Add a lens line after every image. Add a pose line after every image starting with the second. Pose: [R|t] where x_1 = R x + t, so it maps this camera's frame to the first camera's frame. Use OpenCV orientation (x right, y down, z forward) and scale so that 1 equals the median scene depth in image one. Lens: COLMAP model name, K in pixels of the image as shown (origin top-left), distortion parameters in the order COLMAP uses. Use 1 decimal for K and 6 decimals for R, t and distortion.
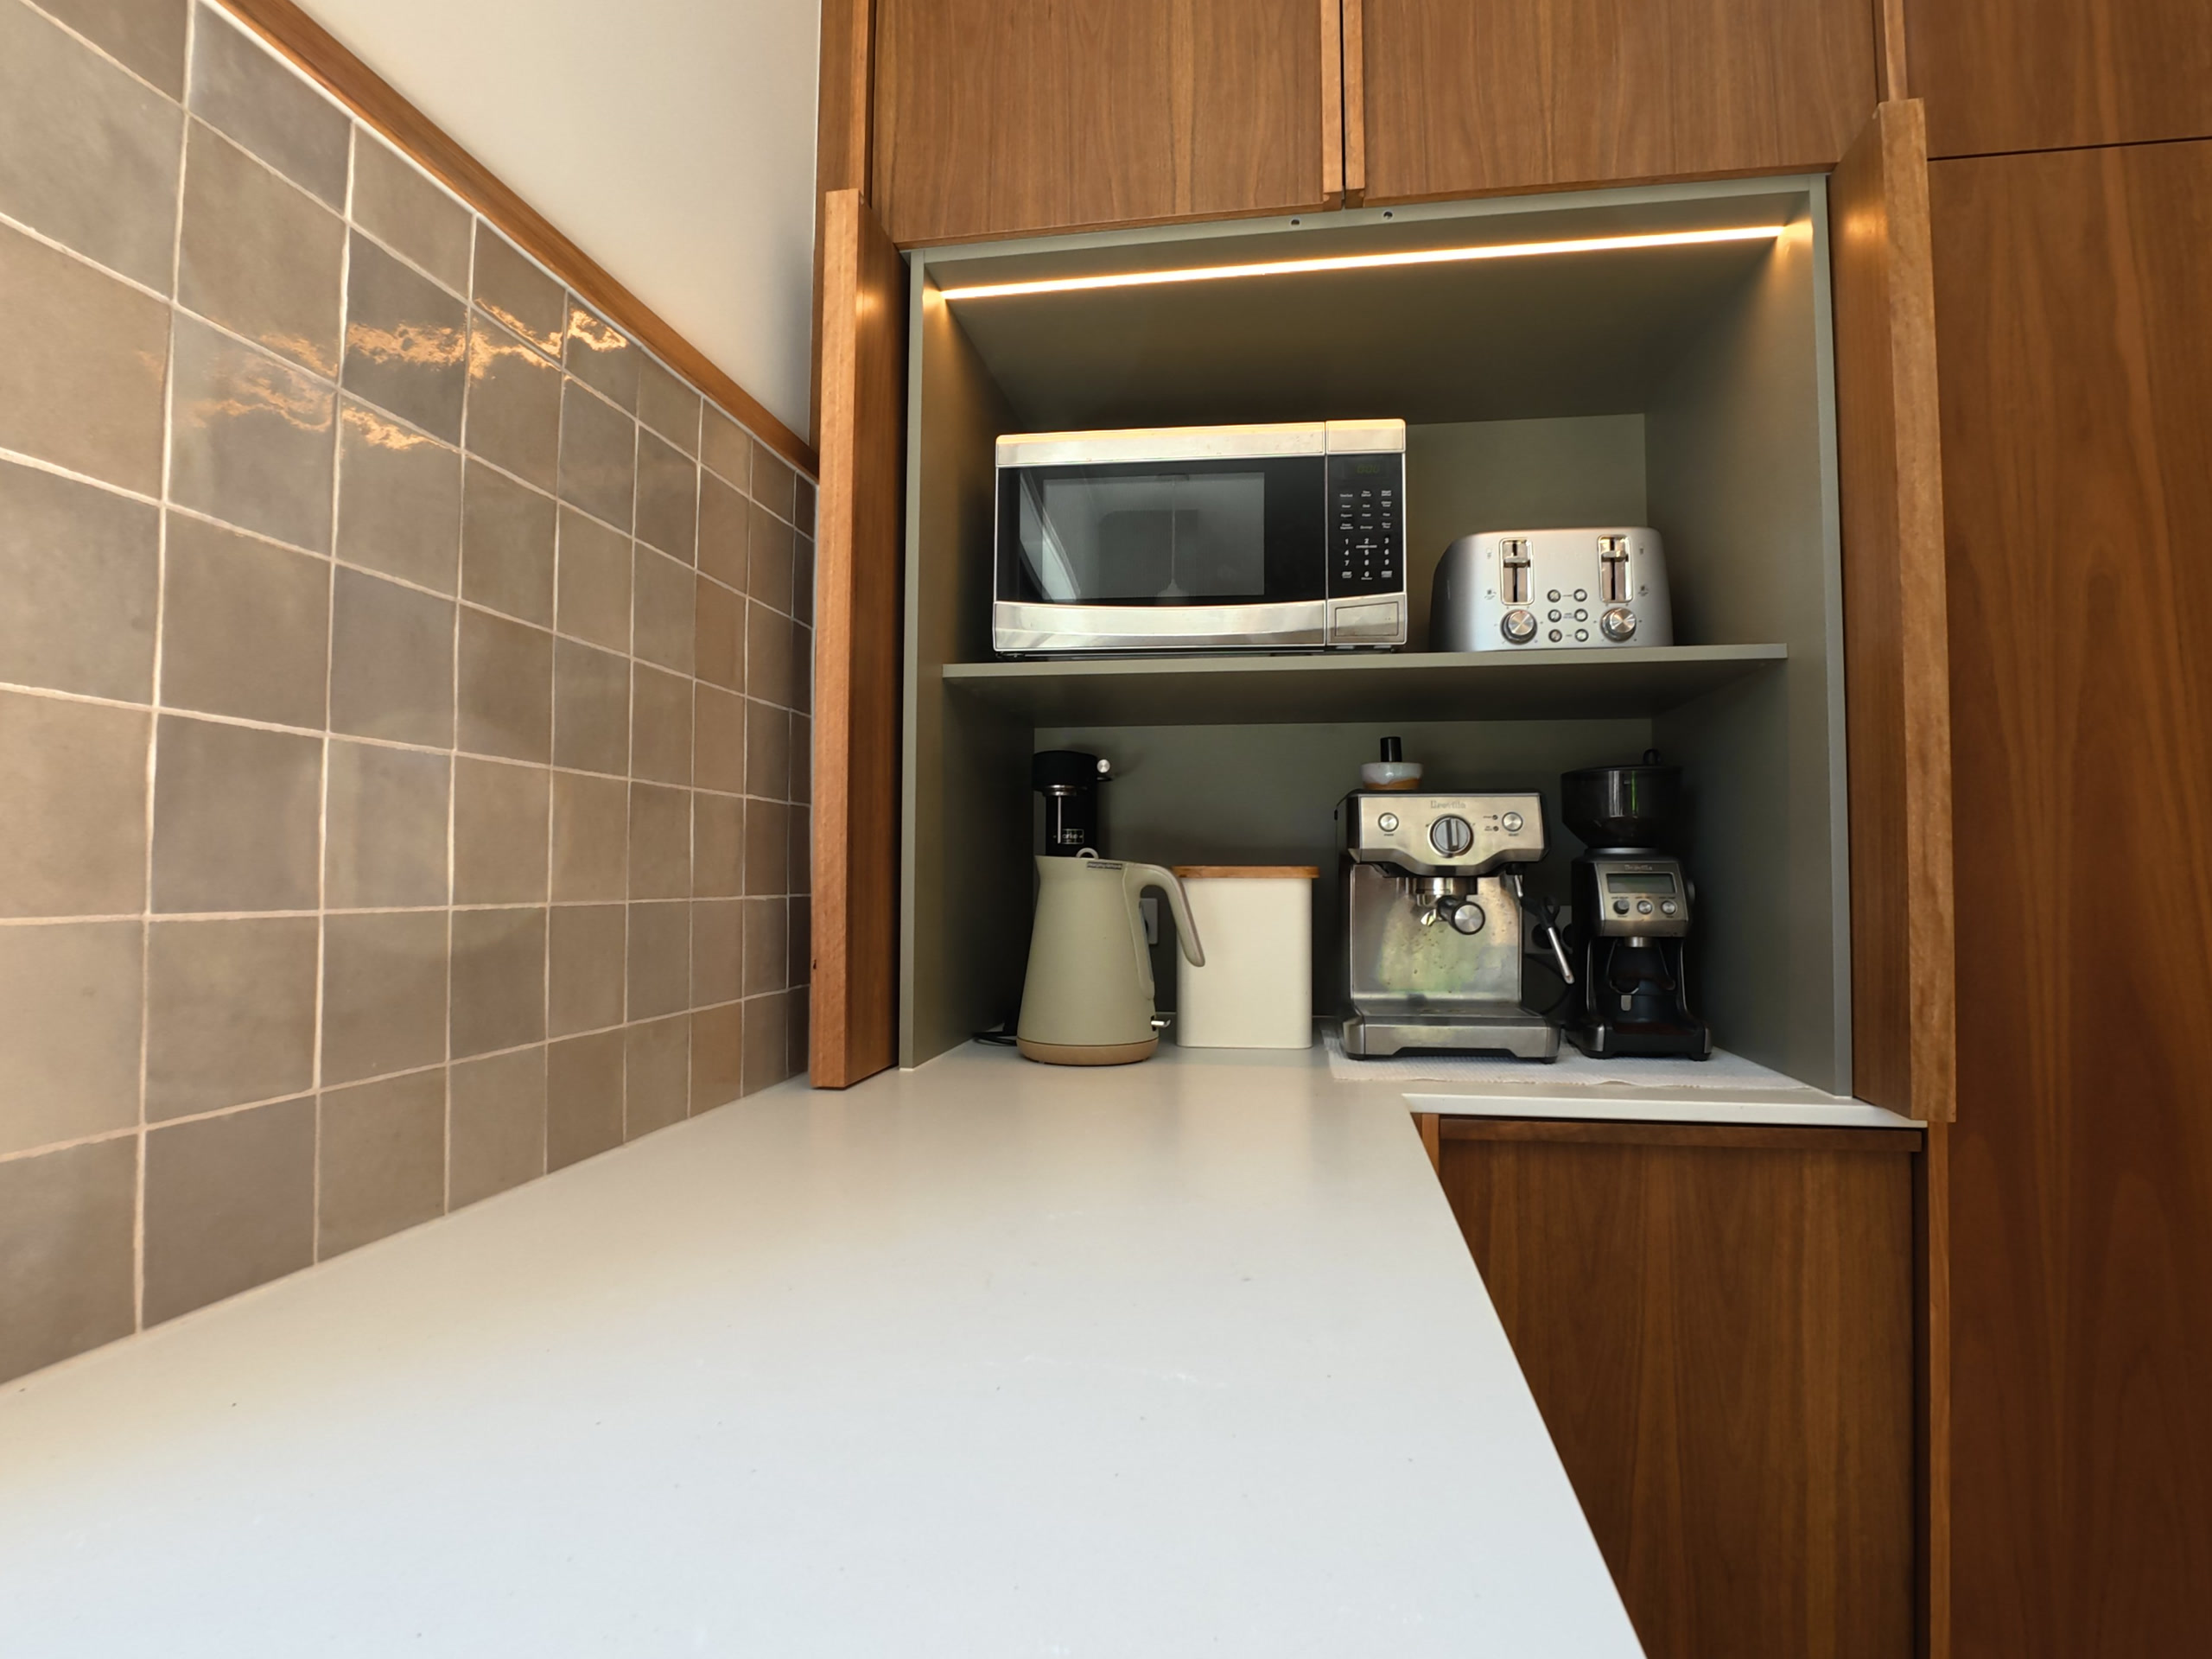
lens RADIAL K [[1139.0, 0, 1103.5], [0, 1139.0, 820.4], [0, 0, 1]] dist [-0.047825, 0.011722]
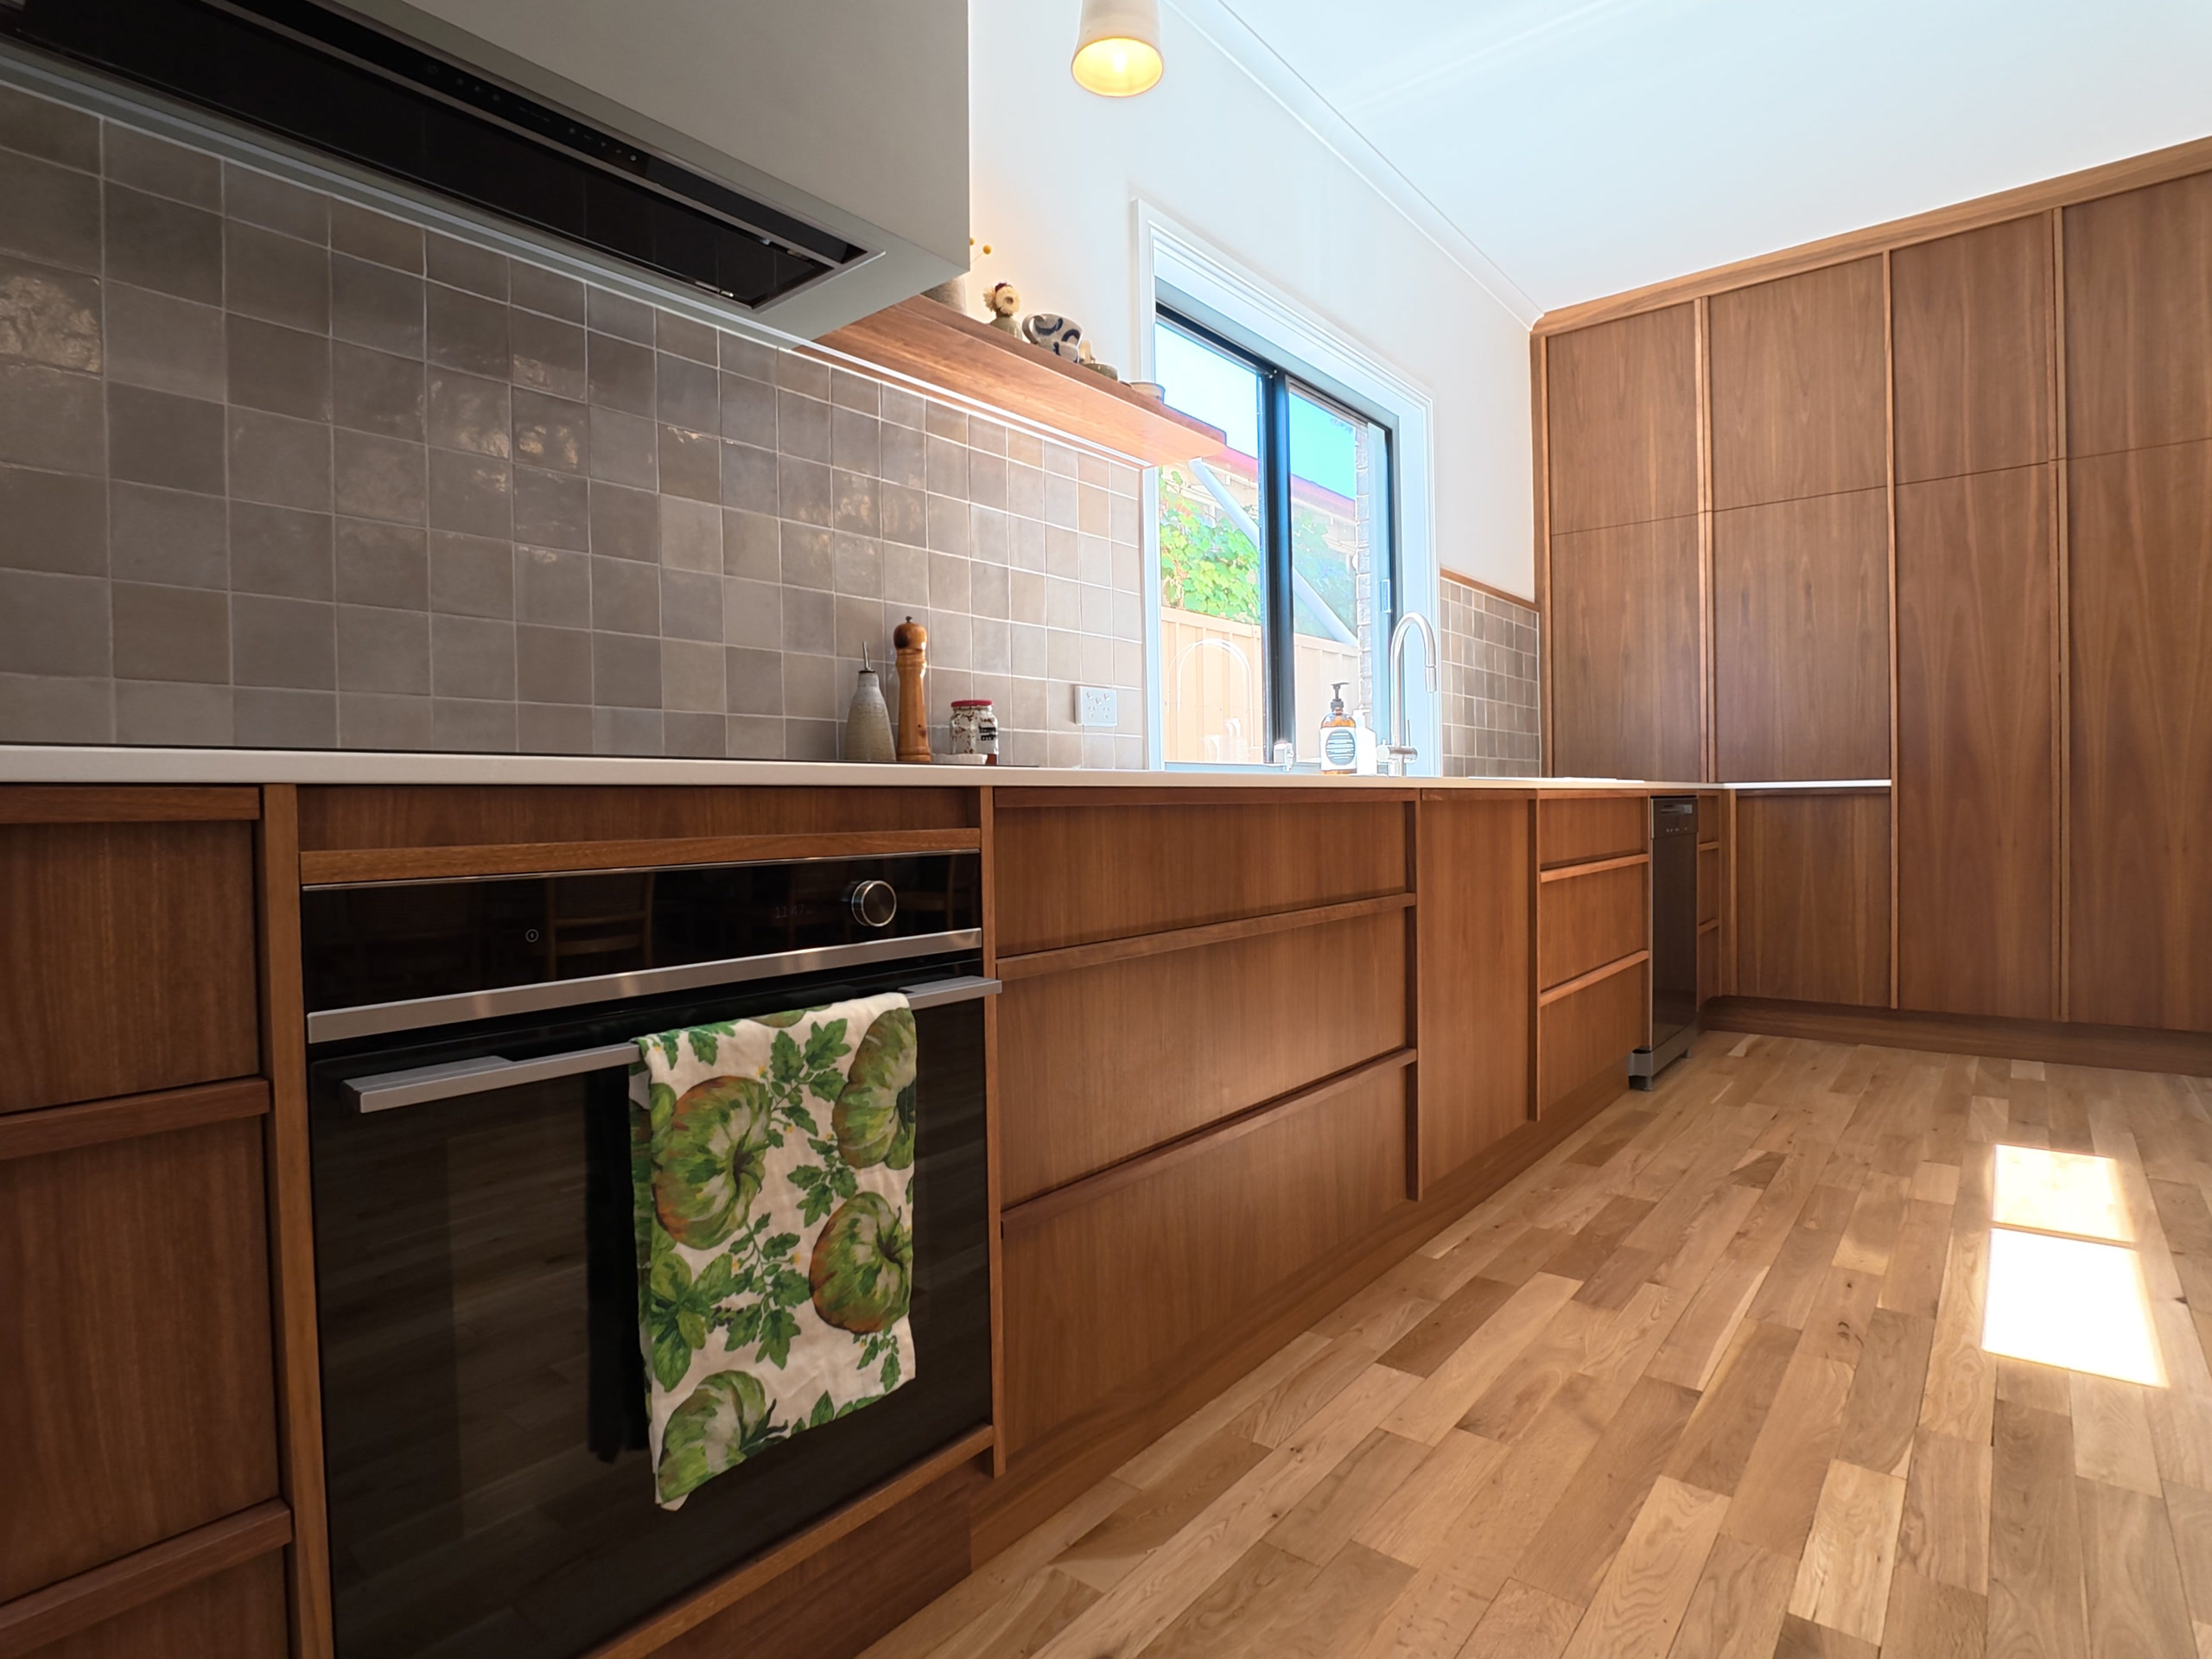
lens RADIAL K [[1139.0, 0, 1097.9], [0, 1139.0, 830.7], [0, 0, 1]] dist [-0.047825, 0.011722]
pose [[0.867455, -0.007654, -0.497457, 0.326078], [0.040916, 0.997592, 0.055998, 0.121982], [0.495831, -0.068930, 0.865679, -3.044726]]
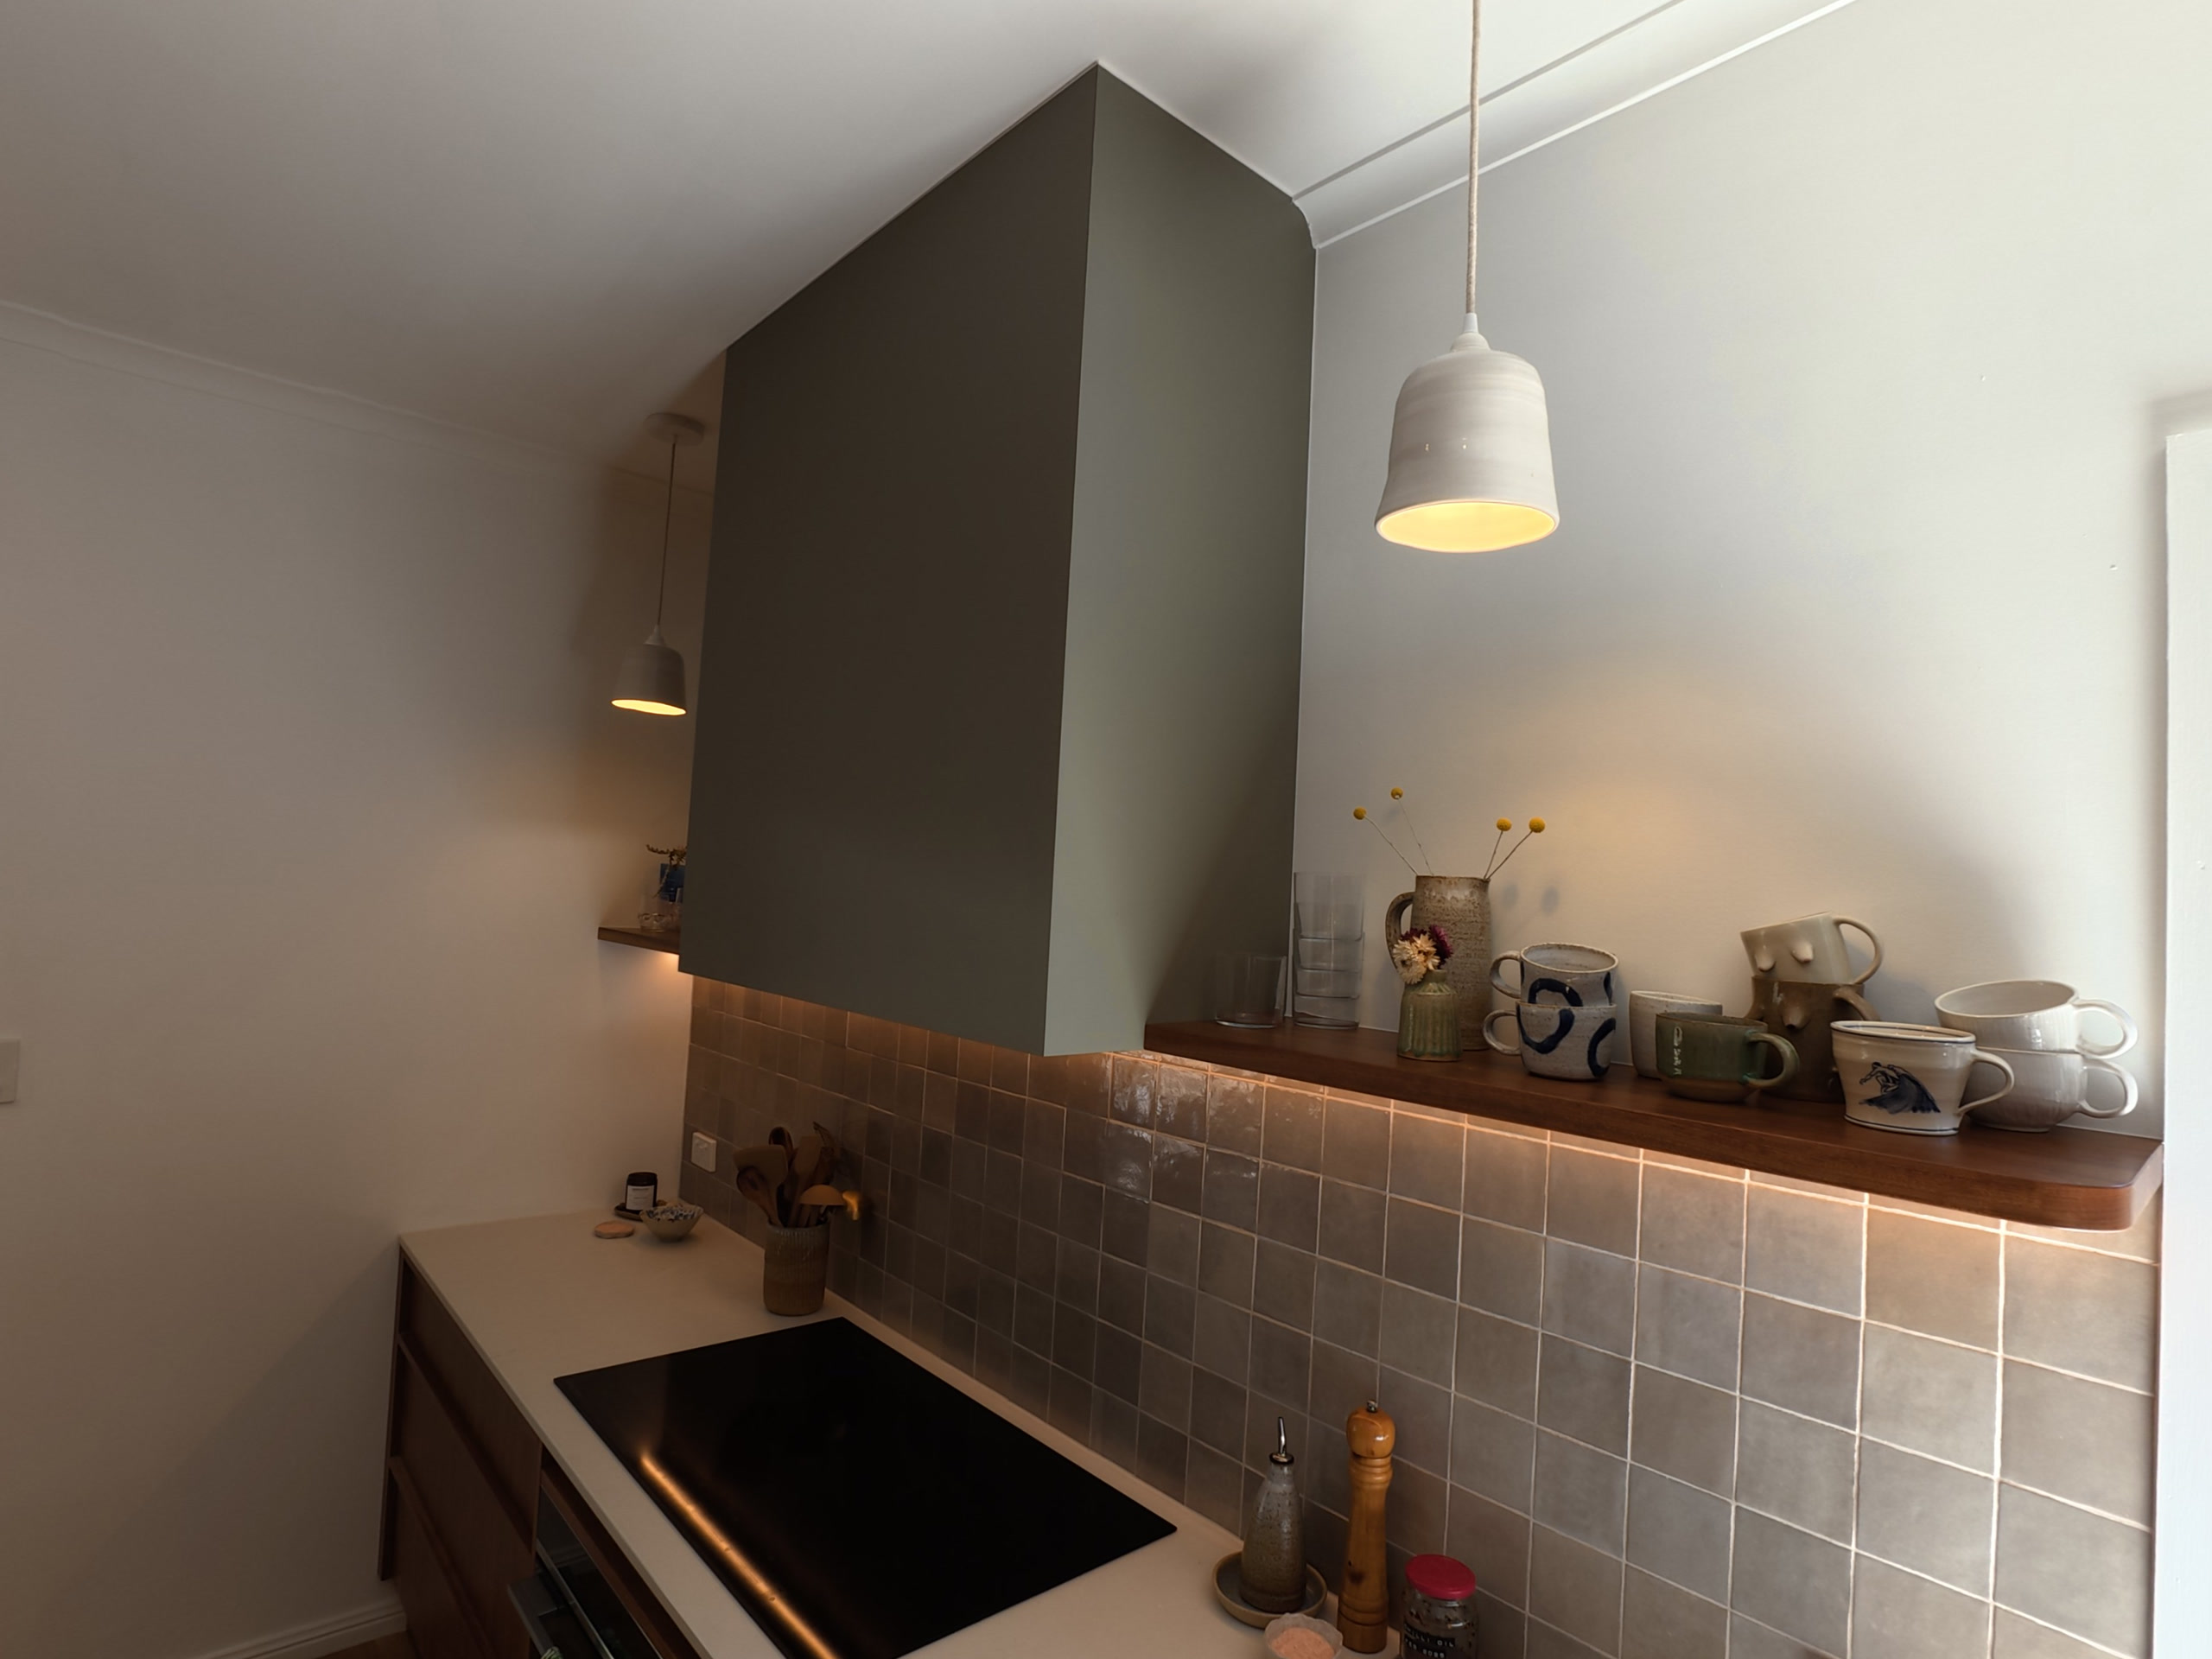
lens RADIAL K [[1139.0, 0, 1103.5], [0, 1139.0, 834.2], [0, 0, 1]] dist [-0.047825, 0.011722]
pose [[-0.616537, -0.087036, -0.782500, 0.392972], [-0.030354, 0.995760, -0.086839, -0.593592], [0.786740, -0.029787, -0.616565, -1.178354]]
